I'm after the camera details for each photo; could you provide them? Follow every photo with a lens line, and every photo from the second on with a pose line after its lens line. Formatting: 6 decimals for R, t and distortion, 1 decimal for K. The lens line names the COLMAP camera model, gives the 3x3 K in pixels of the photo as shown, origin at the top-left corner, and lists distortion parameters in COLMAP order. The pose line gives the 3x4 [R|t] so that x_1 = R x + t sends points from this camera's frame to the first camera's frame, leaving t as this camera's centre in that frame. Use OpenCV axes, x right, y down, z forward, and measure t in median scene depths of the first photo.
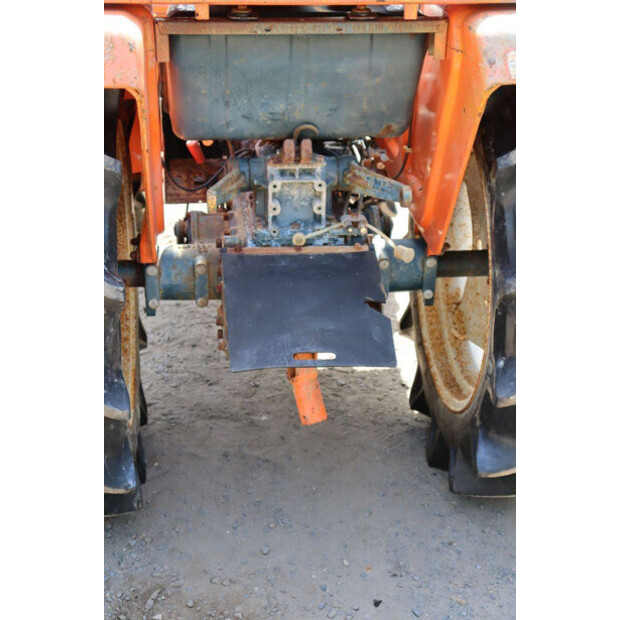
lens RADIAL K [[1061.9, 0, 304.8], [0, 1061.9, 305.4], [0, 0, 1]] dist [0.187128, 0.000000]
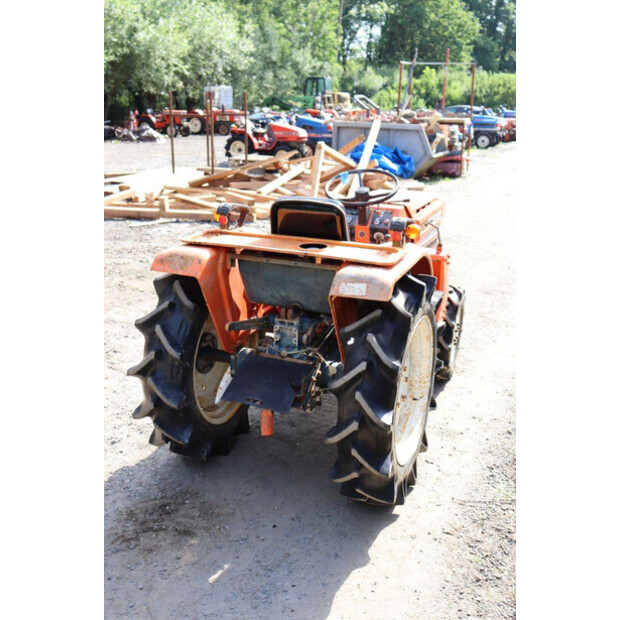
lens RADIAL K [[712.8, 0, 305.0], [0, 712.8, 311.5], [0, 0, 1]] dist [-0.012552, 0.000000]
pose [[0.867584, 0.144990, -0.475685, 0.726126], [-0.217948, 0.970652, -0.101650, -0.006210], [0.446986, 0.191864, 0.873723, -0.282743]]
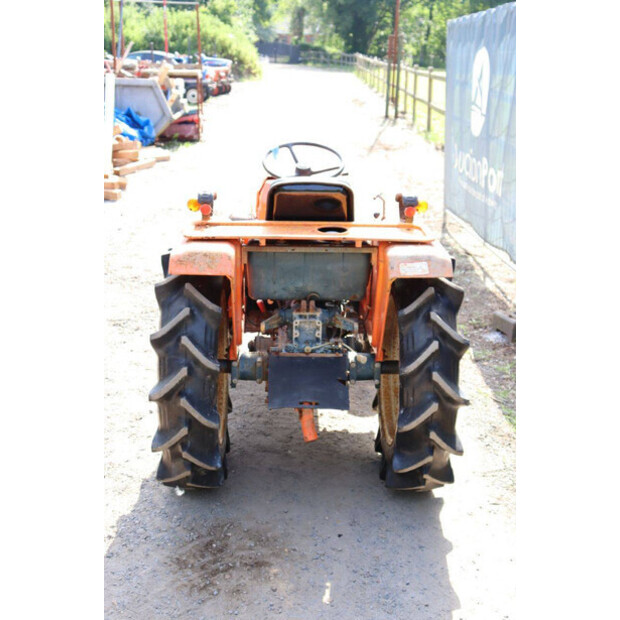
lens RADIAL K [[883.2, 0, 311.3], [0, 883.2, 312.7], [0, 0, 1]] dist [0.100513, 0.000000]
pose [[0.996585, 0.026481, -0.078218, 0.130910], [-0.037965, 0.988078, -0.149200, 0.118797], [0.073334, 0.151660, 0.985708, -0.658242]]
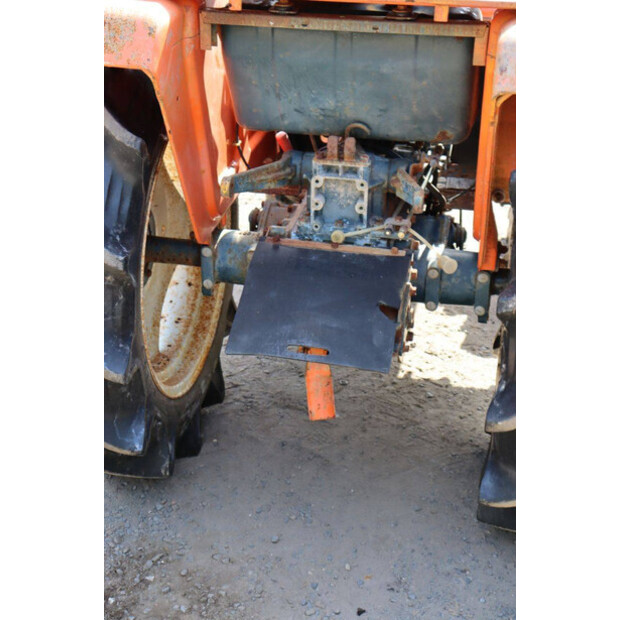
lens RADIAL K [[1061.9, 0, 307.4], [0, 1061.9, 304.2], [0, 0, 1]] dist [0.187128, 0.000000]
pose [[0.948848, 0.129896, -0.287775, 0.267575], [-0.133719, 0.990999, 0.006421, -0.001750], [0.286019, 0.032388, 0.957676, 0.034839]]
